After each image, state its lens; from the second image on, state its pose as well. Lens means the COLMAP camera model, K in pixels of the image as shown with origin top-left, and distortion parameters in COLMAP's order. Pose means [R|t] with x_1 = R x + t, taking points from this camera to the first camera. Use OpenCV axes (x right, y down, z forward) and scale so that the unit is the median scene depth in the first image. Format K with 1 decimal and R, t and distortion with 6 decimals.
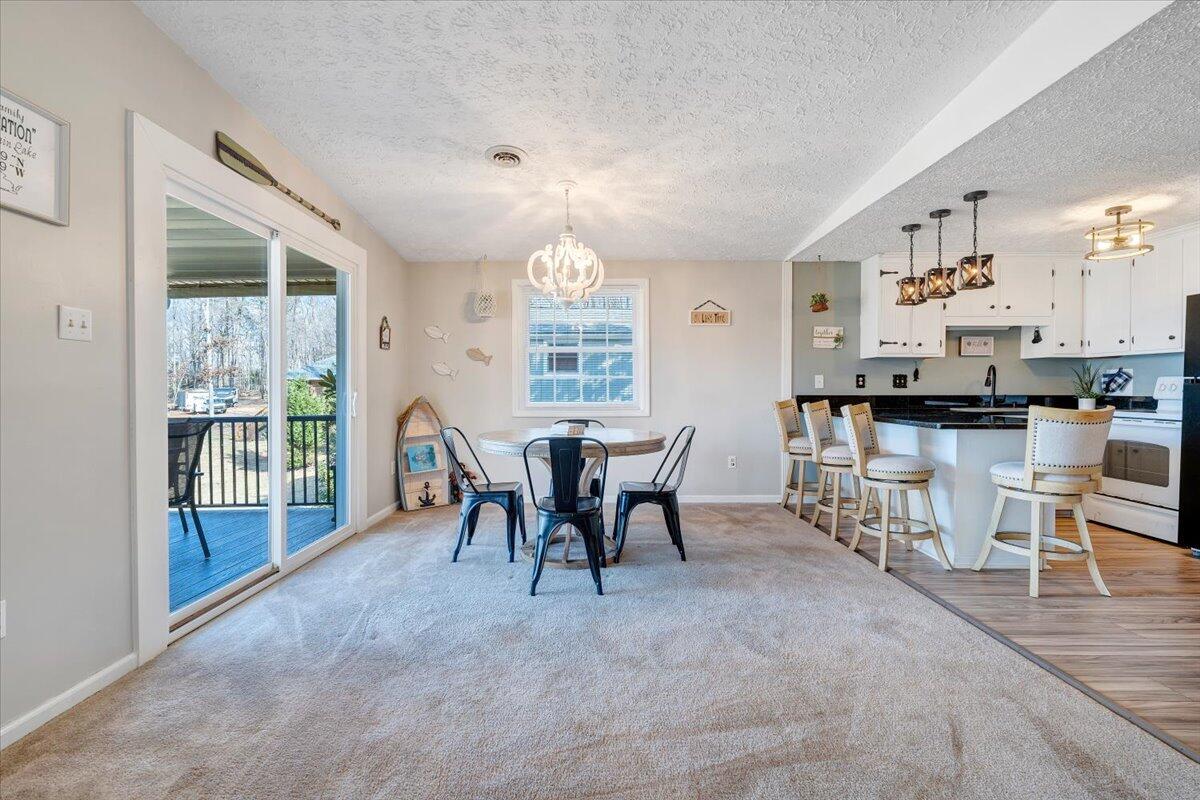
lens RADIAL K [[514.1, 0, 601.8], [0, 514.1, 398.9], [0, 0, 1]] dist [-0.000188, 0.000092]
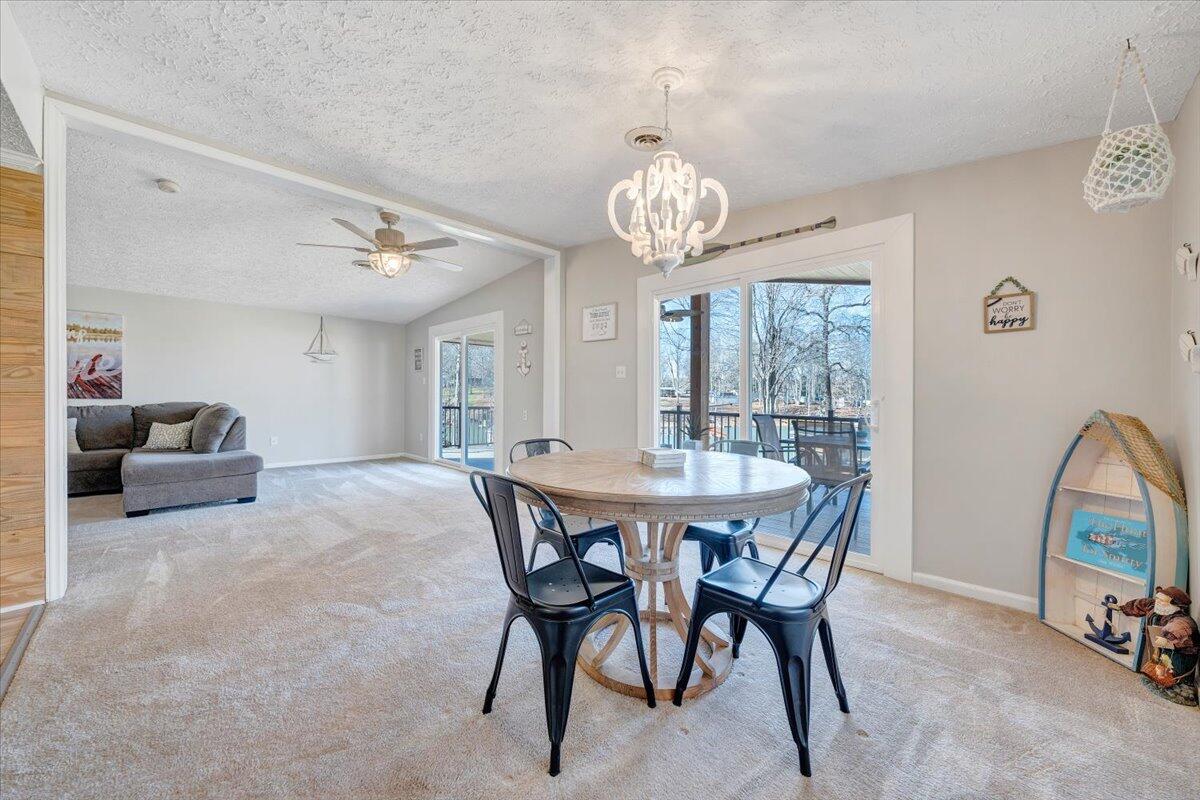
lens RADIAL K [[449.1, 0, 601.5], [0, 449.1, 398.9], [0, 0, 1]] dist [-0.000338, -0.000008]
pose [[-0.707667, 0.007581, -0.706506, 0.443337], [-0.012626, 0.999647, 0.023373, -0.033841], [0.706433, 0.025461, -0.707321, 1.557824]]
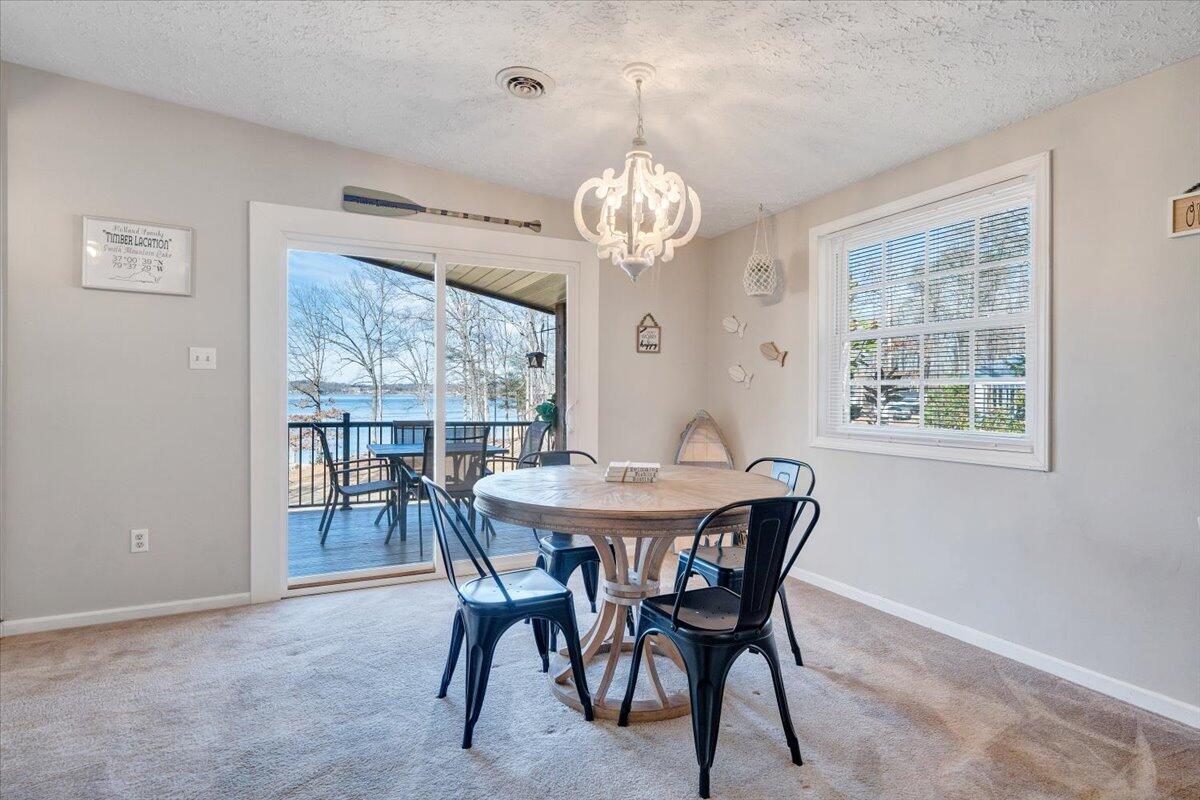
lens RADIAL K [[608.5, 0, 600.5], [0, 608.5, 393.9], [0, 0, 1]] dist [0.001524, -0.000320]
pose [[0.438861, 0.009108, -0.898509, 0.647482], [-0.023584, 0.999721, -0.001385, -0.039215], [0.898246, 0.021798, 0.438953, 0.749922]]
